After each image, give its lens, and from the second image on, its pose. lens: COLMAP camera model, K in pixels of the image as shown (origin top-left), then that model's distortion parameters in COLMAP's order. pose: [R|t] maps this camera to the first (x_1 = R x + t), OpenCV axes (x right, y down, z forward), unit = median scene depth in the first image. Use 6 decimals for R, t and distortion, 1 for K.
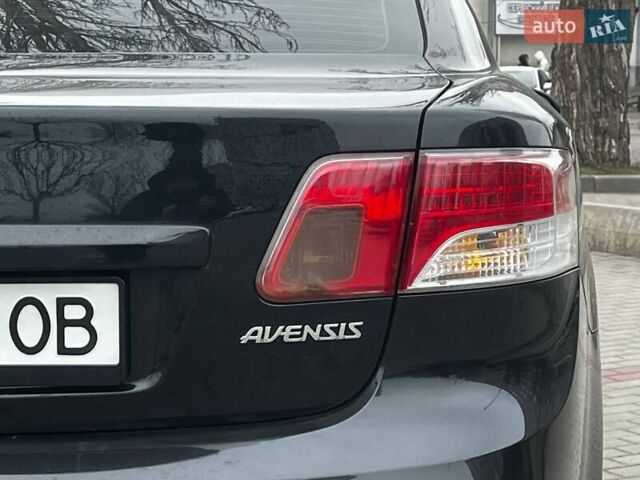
lens RADIAL K [[1854.7, 0, 317.8], [0, 1854.7, 241.2], [0, 0, 1]] dist [0.070022, 0.000000]
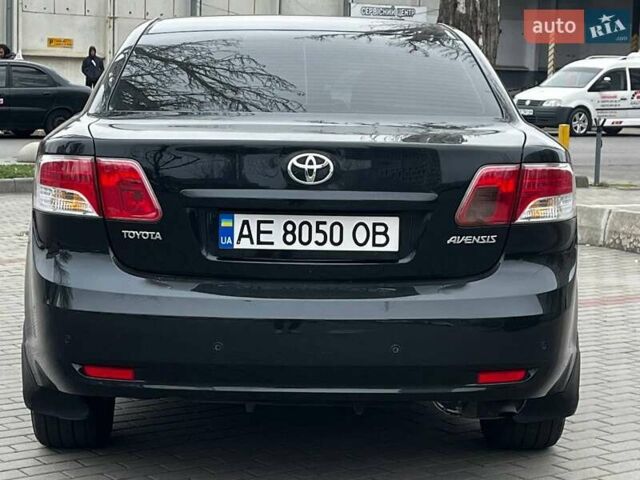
lens RADIAL K [[1854.7, 0, 319.8], [0, 1854.7, 243.4], [0, 0, 1]] dist [0.070022, 0.000000]
pose [[0.994844, 0.017949, 0.099811, -0.436119], [-0.018944, 0.999780, 0.009024, 0.036265], [-0.099627, -0.010868, 0.994965, -1.331115]]
